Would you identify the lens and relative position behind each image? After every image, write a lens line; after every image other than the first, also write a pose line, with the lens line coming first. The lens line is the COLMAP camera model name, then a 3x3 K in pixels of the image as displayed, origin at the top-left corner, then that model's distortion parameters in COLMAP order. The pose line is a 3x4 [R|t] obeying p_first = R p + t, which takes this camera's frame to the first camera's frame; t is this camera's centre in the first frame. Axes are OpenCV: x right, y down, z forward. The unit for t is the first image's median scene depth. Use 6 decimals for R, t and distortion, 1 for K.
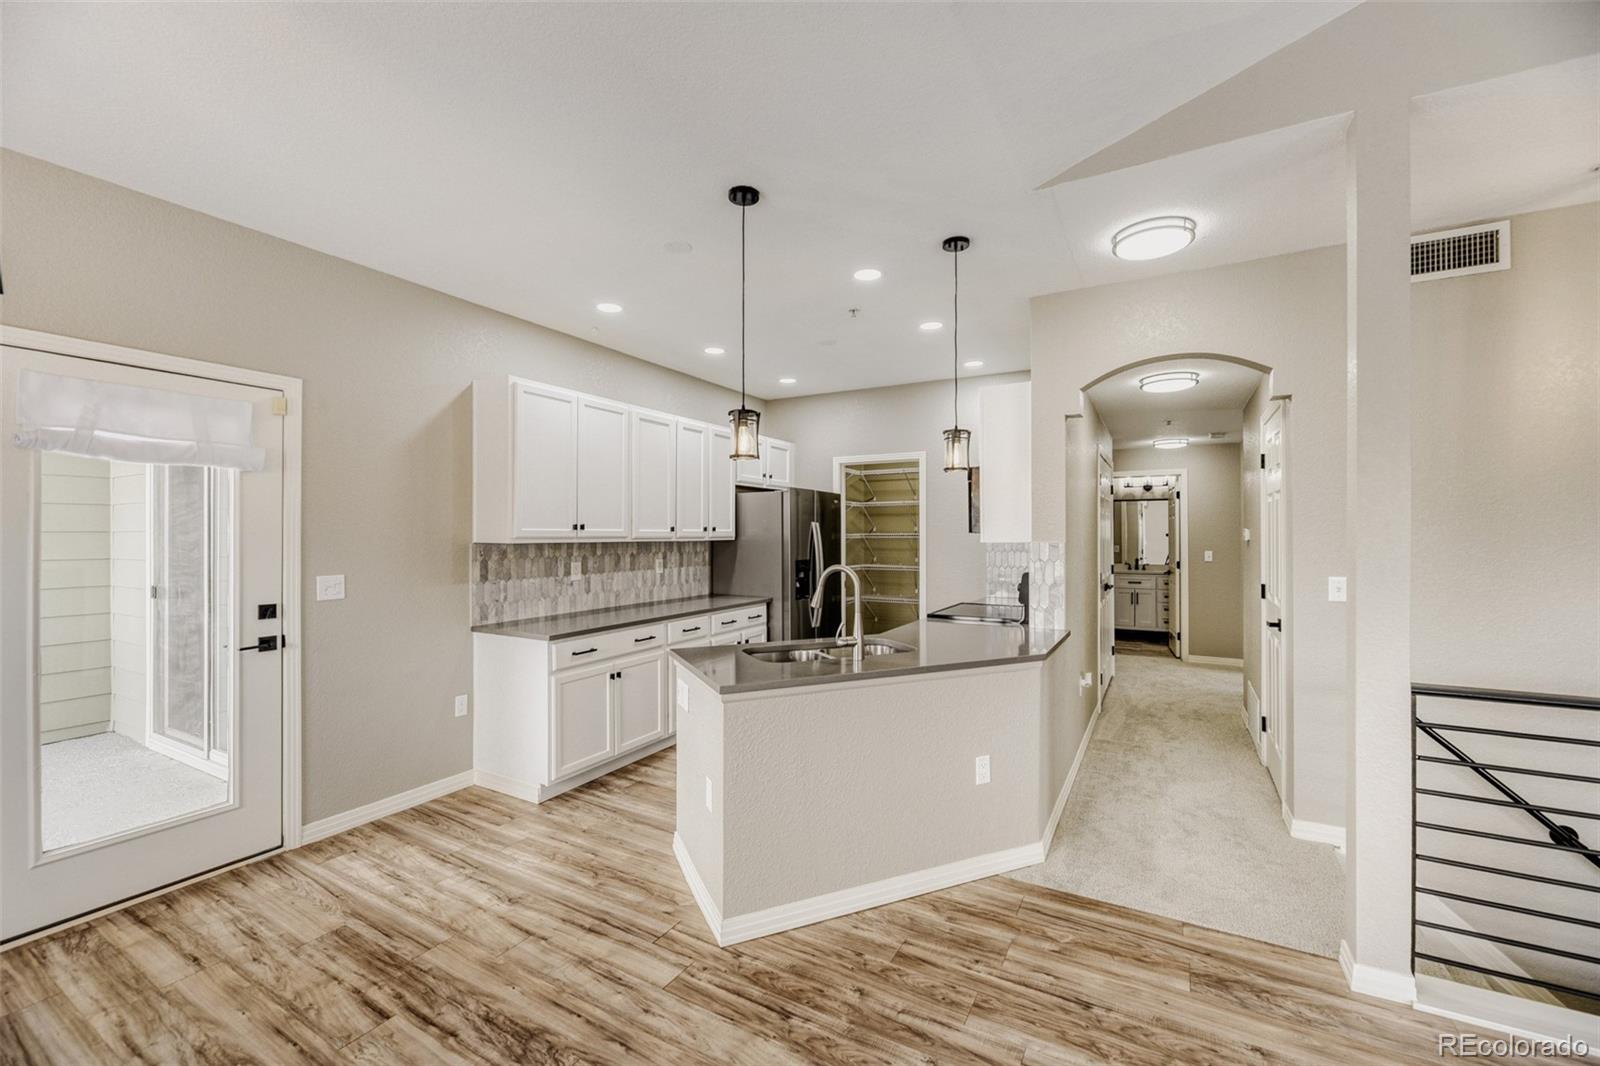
lens RADIAL K [[652.8, 0, 797.5], [0, 652.8, 535.8], [0, 0, 1]] dist [0.000139, -0.004079]
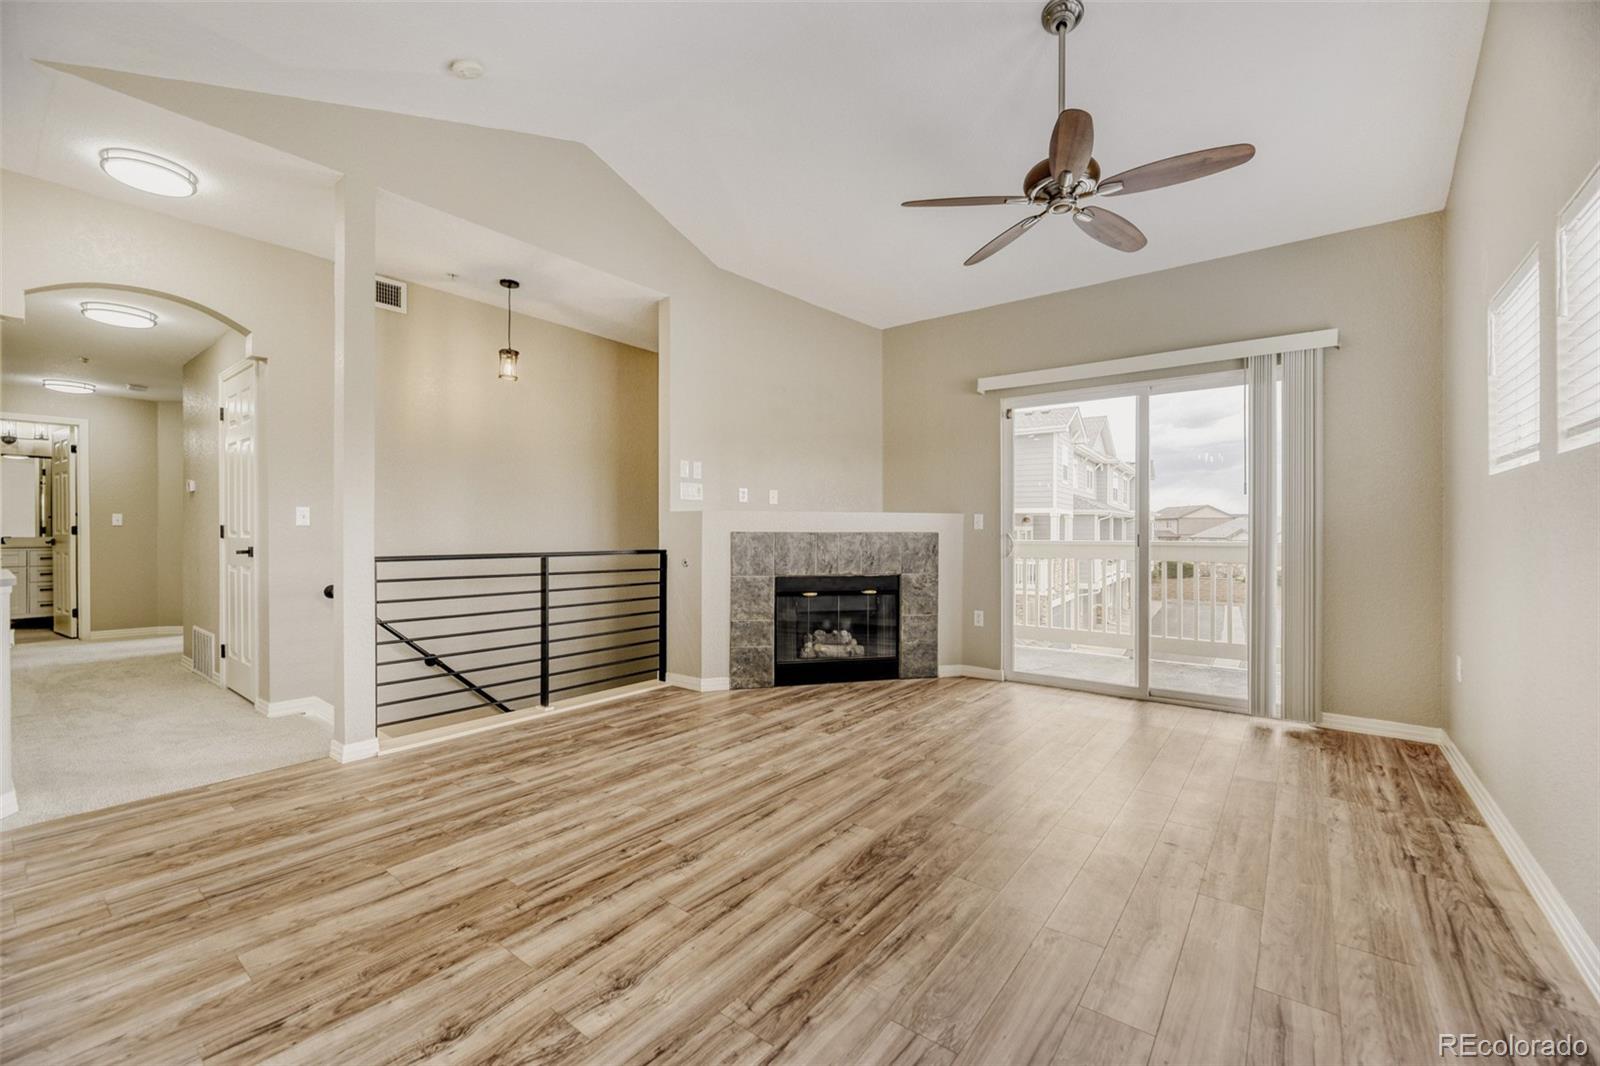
lens RADIAL K [[652.8, 0, 797.5], [0, 652.8, 535.8], [0, 0, 1]] dist [0.000139, -0.004079]
pose [[0.139987, -0.006927, 0.990129, -0.317812], [-0.000433, 0.999975, 0.007057, 0.109447], [-0.990153, -0.001416, 0.139980, -0.161477]]
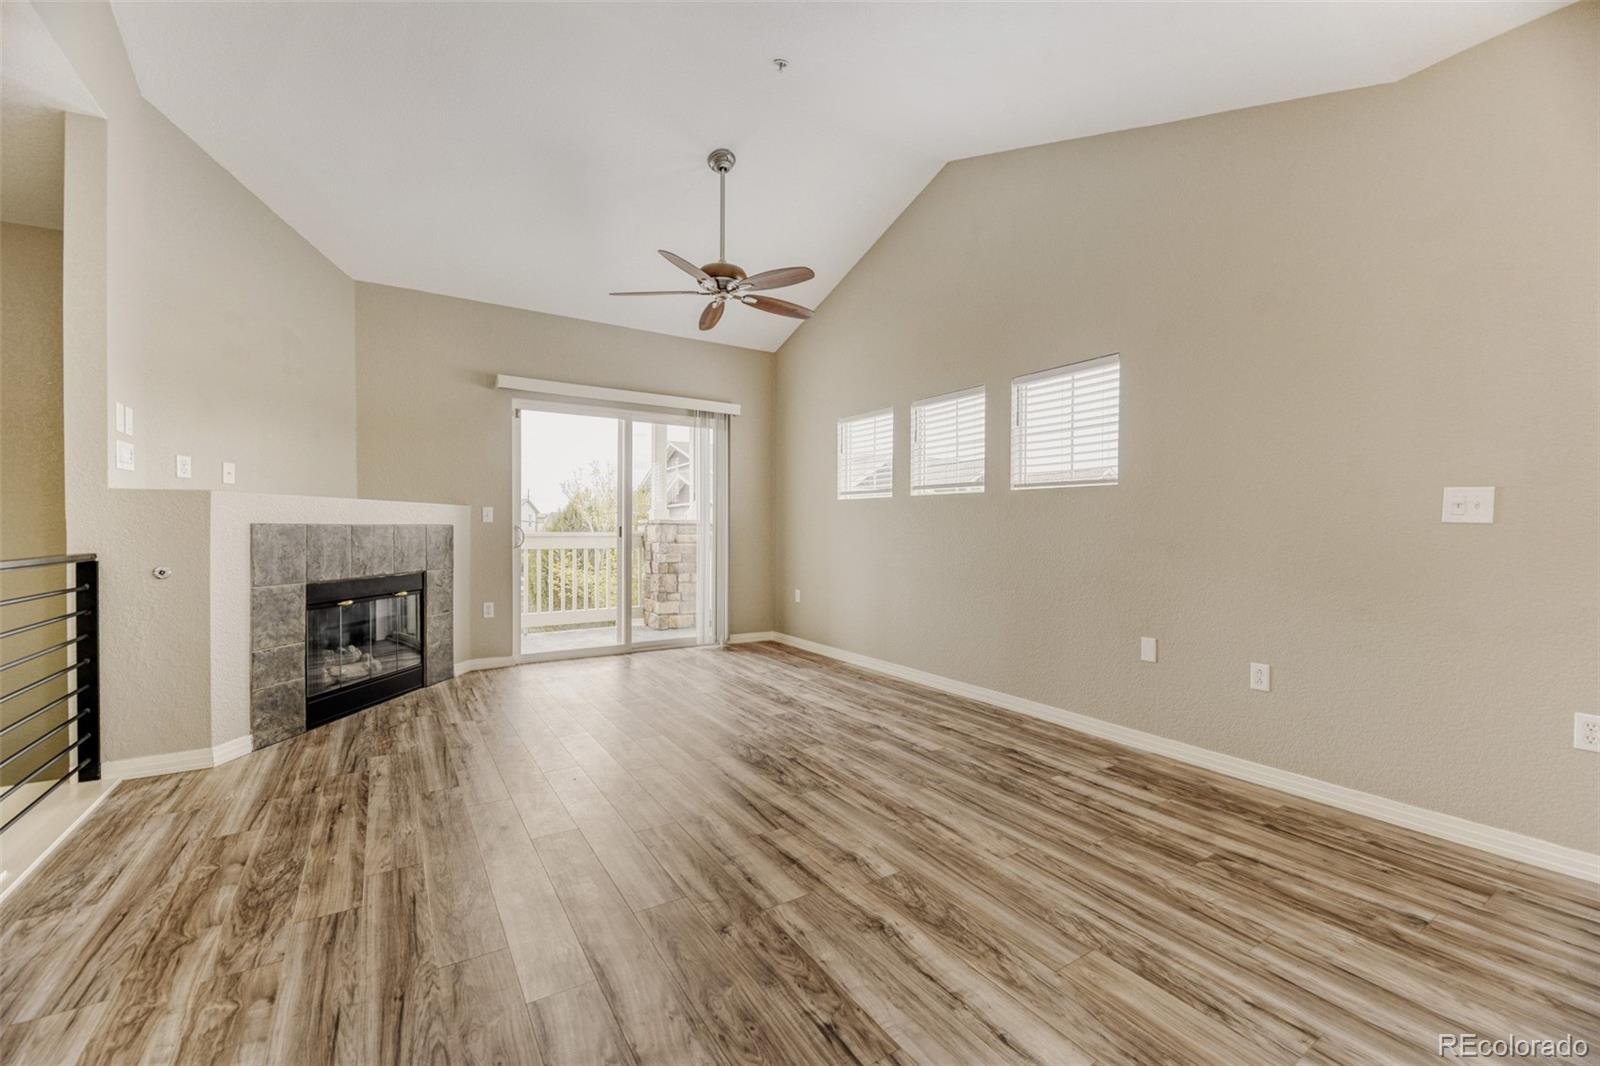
lens RADIAL K [[652.8, 0, 797.5], [0, 652.8, 535.8], [0, 0, 1]] dist [0.000139, -0.004079]
pose [[-0.885698, -0.011909, 0.464109, -0.100577], [-0.005327, 0.999866, 0.015491, 0.110314], [-0.464231, 0.011248, -0.885642, 0.690067]]
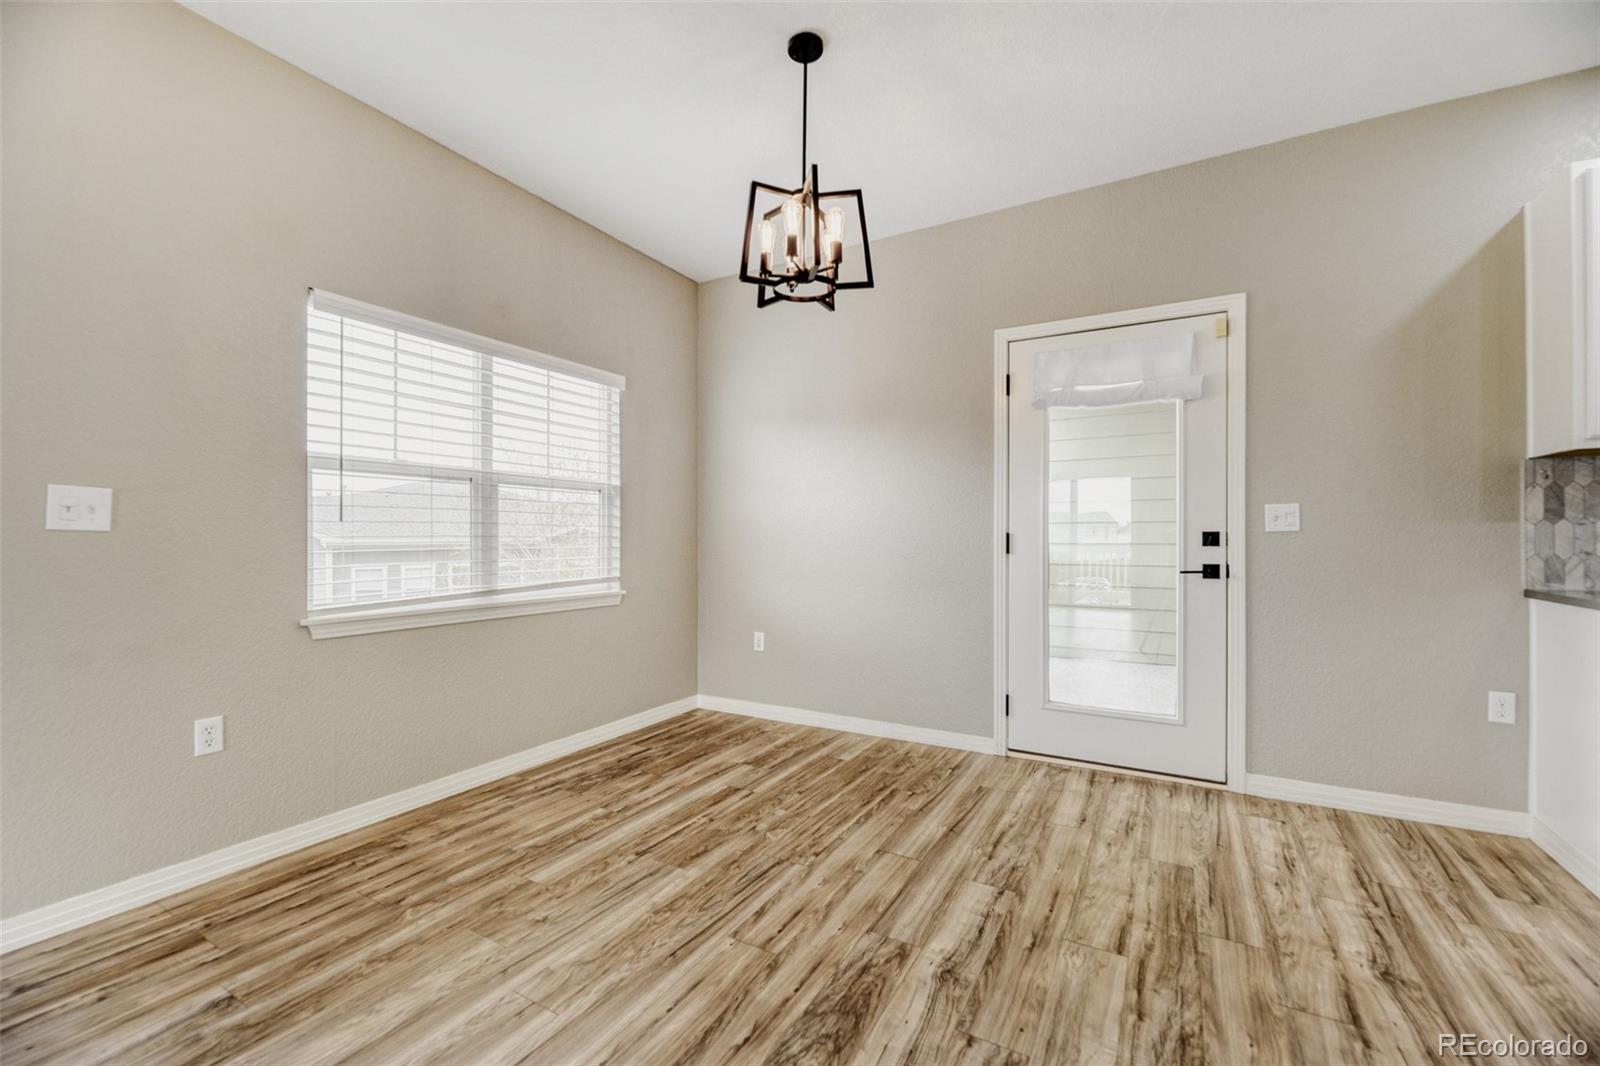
lens RADIAL K [[652.8, 0, 797.5], [0, 652.8, 535.8], [0, 0, 1]] dist [0.000139, -0.004079]
pose [[-0.003306, -0.003718, -0.999988, 0.167325], [-0.001303, 0.999992, -0.003714, 0.109056], [0.999994, 0.001291, -0.003311, 0.352704]]
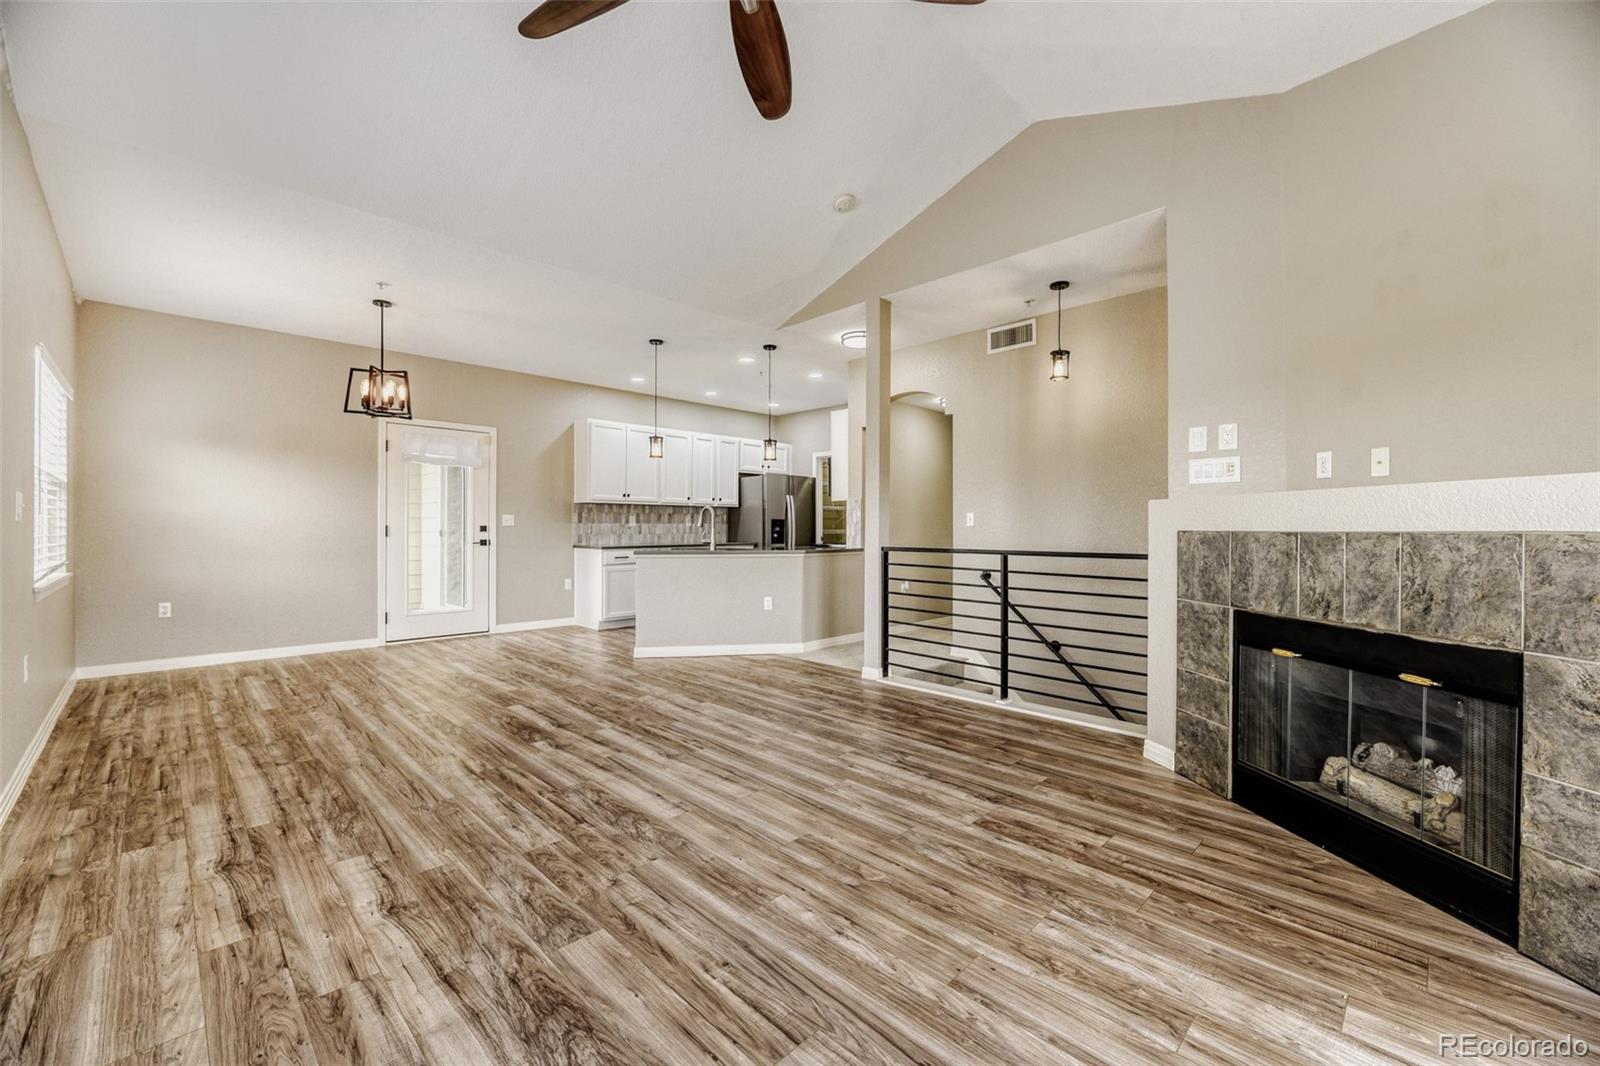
lens RADIAL K [[646.4, 0, 795.0], [0, 646.4, 529.8], [0, 0, 1]] dist [-0.000859, -0.003452]
pose [[0.963362, 0.001779, -0.268199, 0.824823], [-0.001882, 0.999998, -0.000124, 0.110733], [0.268198, 0.000624, 0.963364, -0.869335]]
